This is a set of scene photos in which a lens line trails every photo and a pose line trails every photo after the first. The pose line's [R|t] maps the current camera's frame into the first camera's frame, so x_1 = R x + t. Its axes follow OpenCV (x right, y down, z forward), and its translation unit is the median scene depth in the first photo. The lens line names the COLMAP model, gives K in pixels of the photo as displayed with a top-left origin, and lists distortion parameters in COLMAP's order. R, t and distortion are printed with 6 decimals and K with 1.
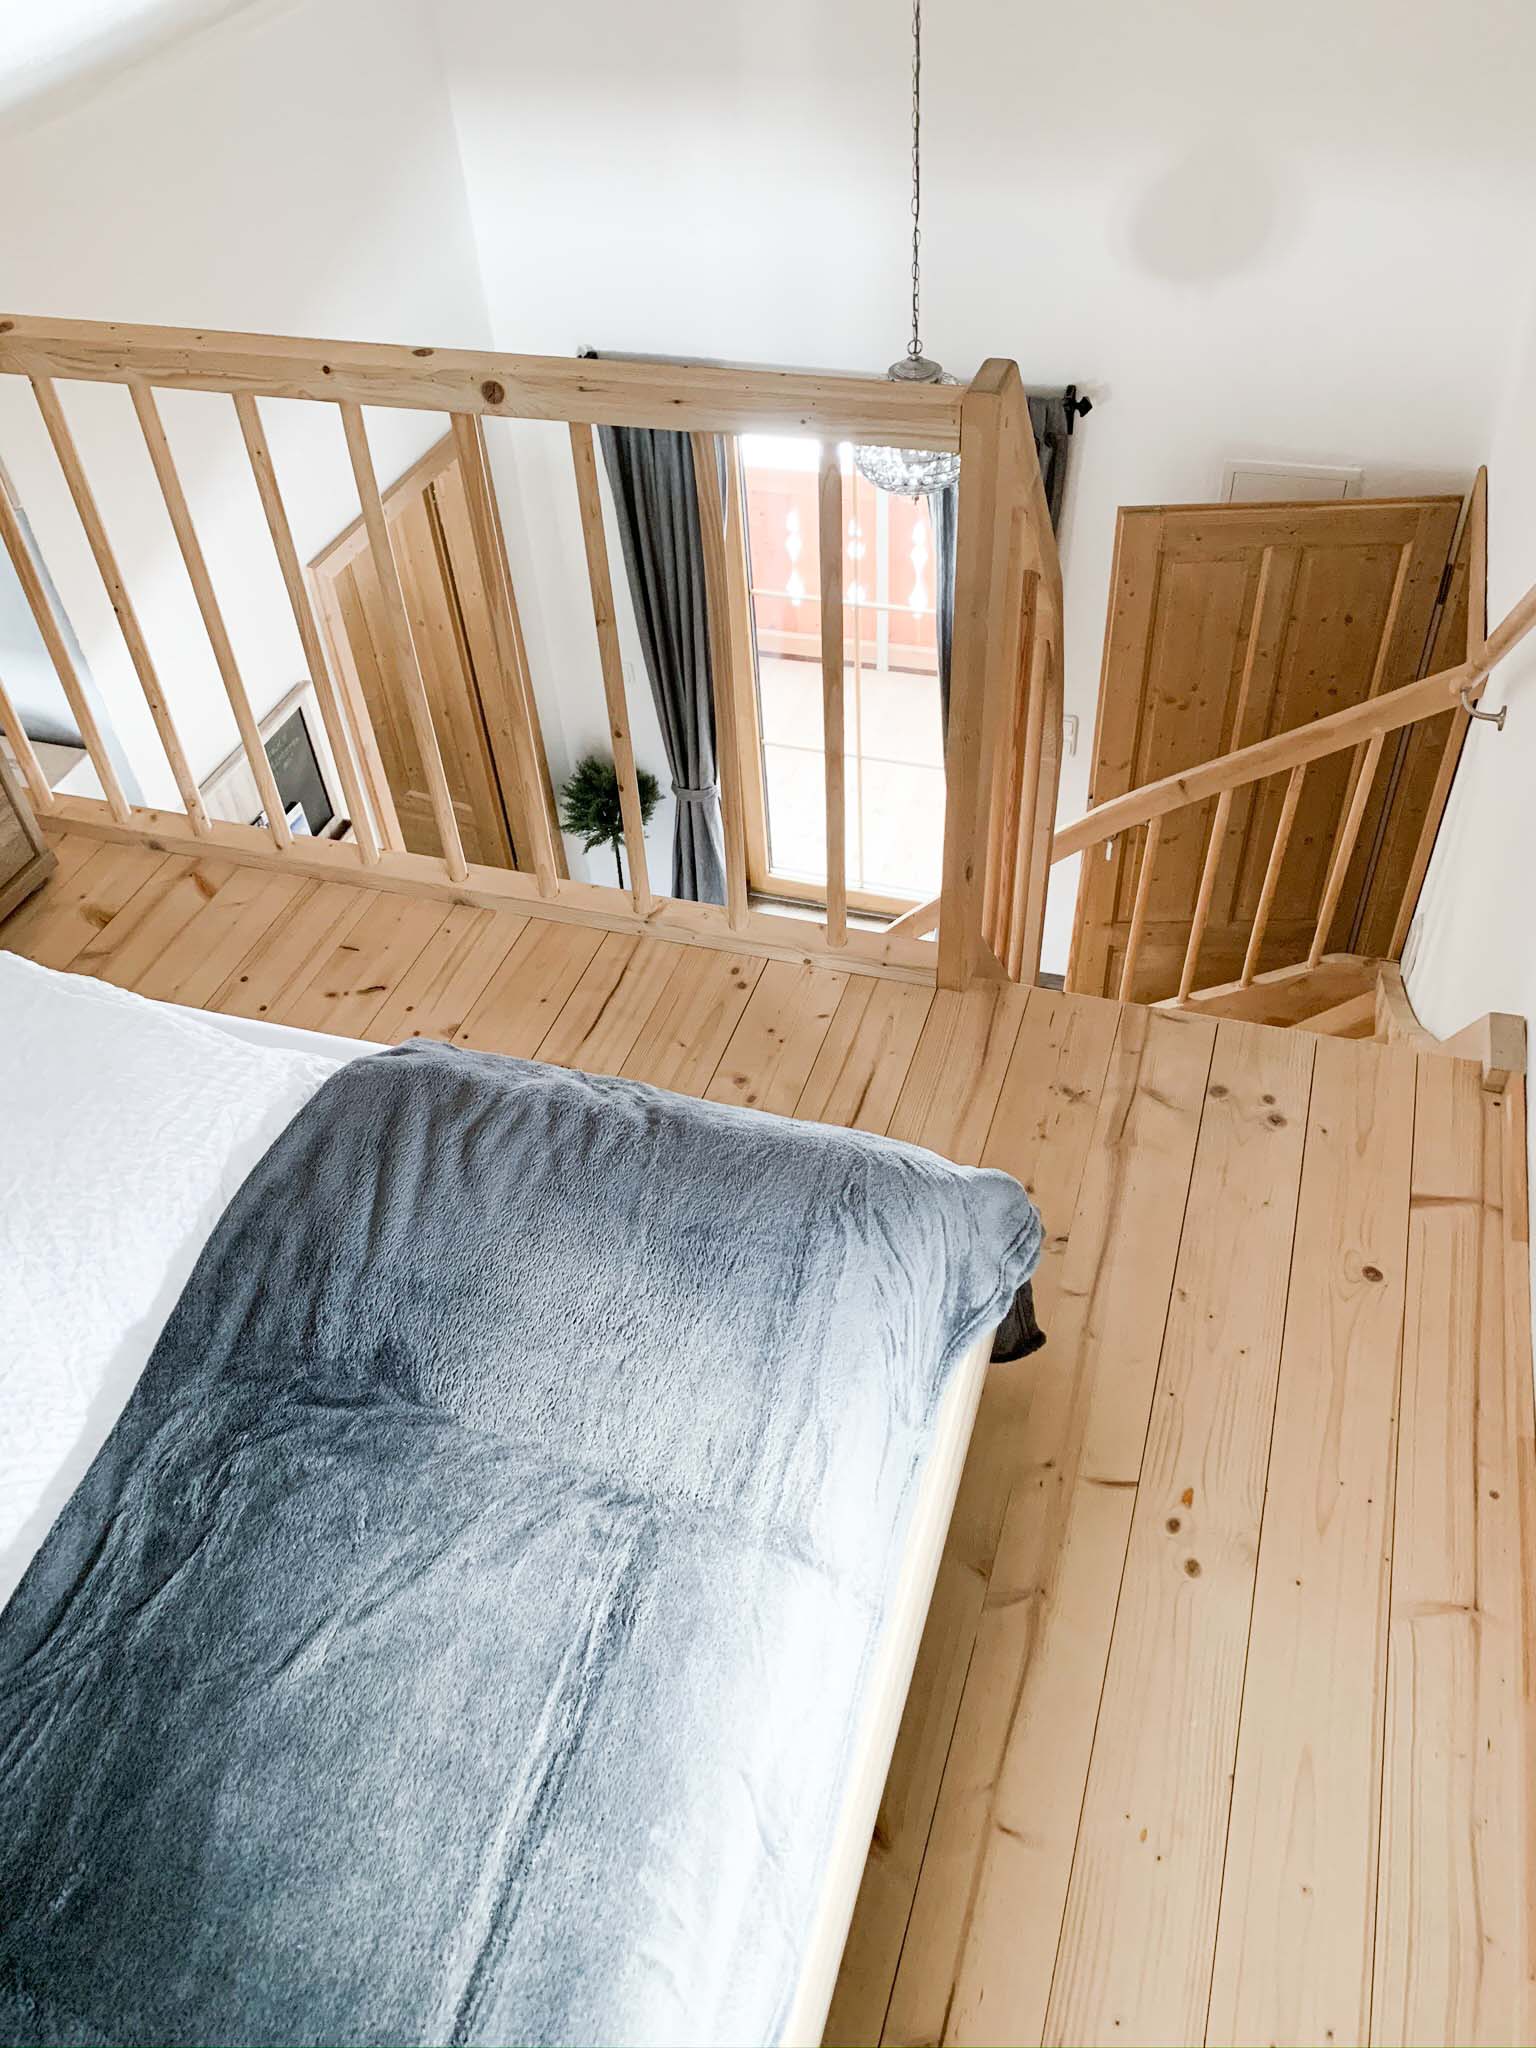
lens RADIAL K [[1559.2, 0, 753.2], [0, 1559.2, 1017.1], [0, 0, 1]] dist [0.048125, -0.071278]
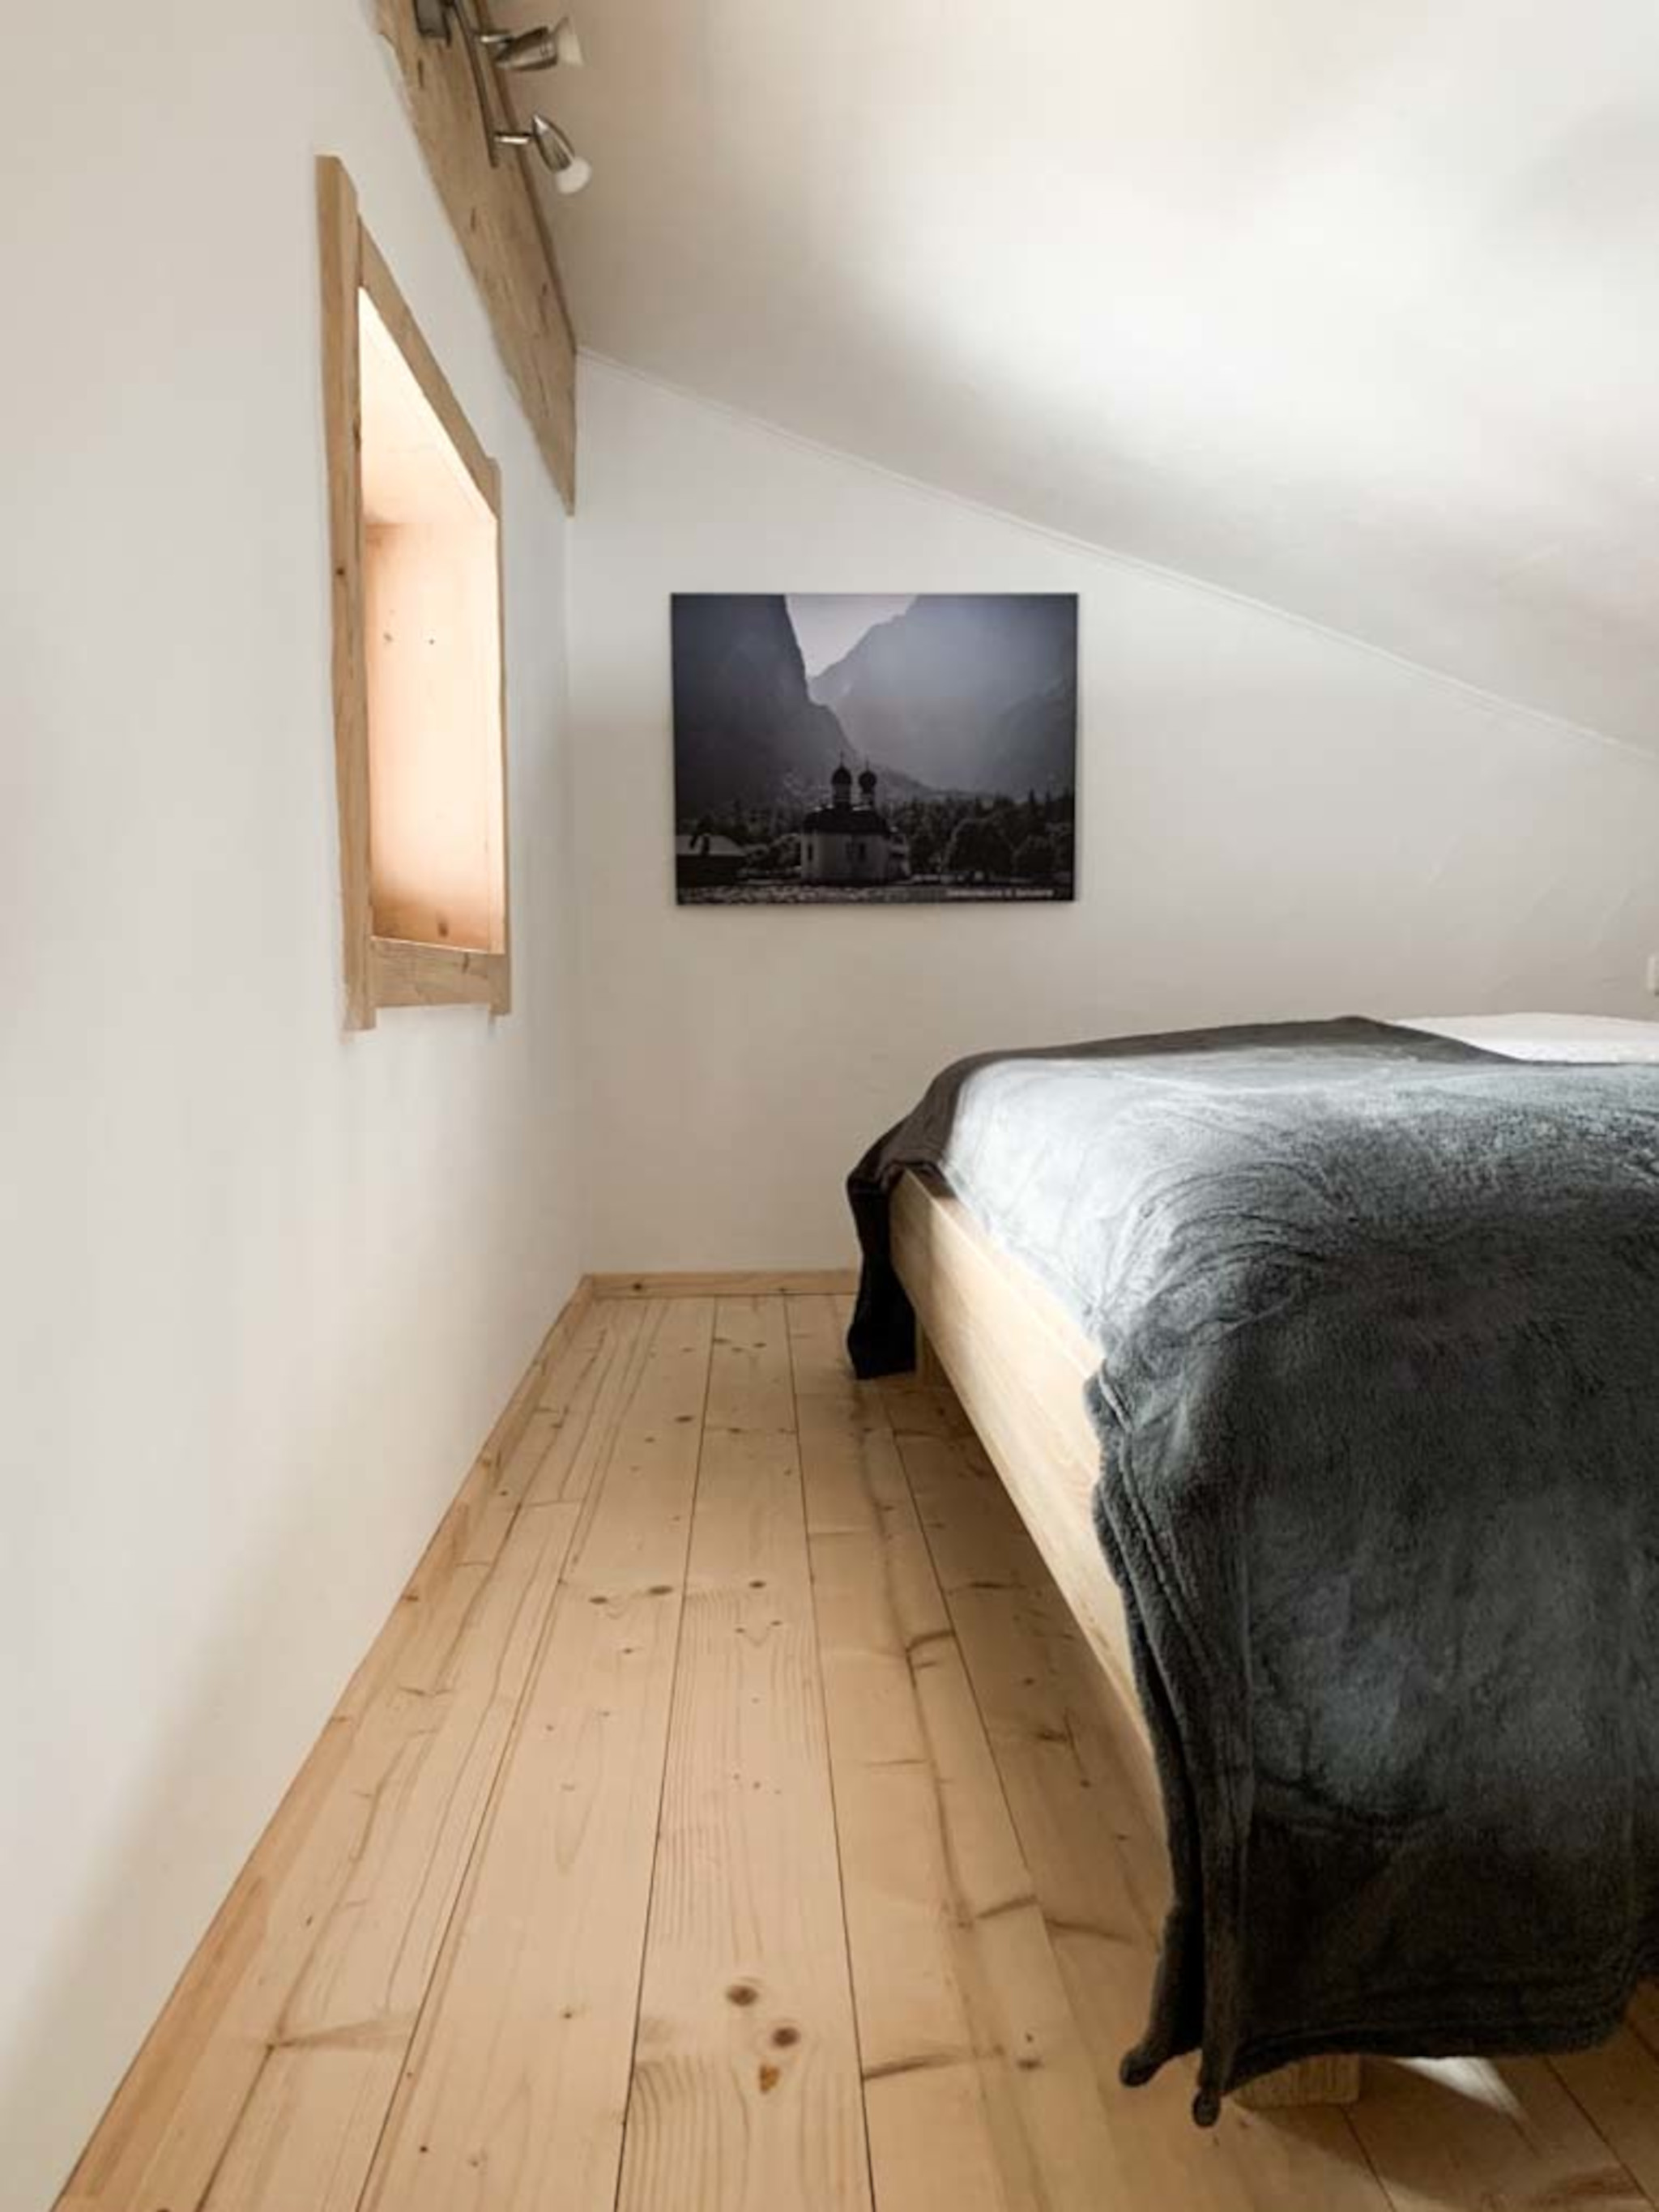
lens RADIAL K [[1684.2, 0, 813.5], [0, 1684.2, 1098.5], [0, 0, 1]] dist [0.048125, -0.071278]
pose [[-0.934258, 0.095669, -0.343526, 0.570464], [-0.189979, 0.681717, 0.706520, -0.426237], [0.301780, 0.725334, -0.618724, 1.497652]]
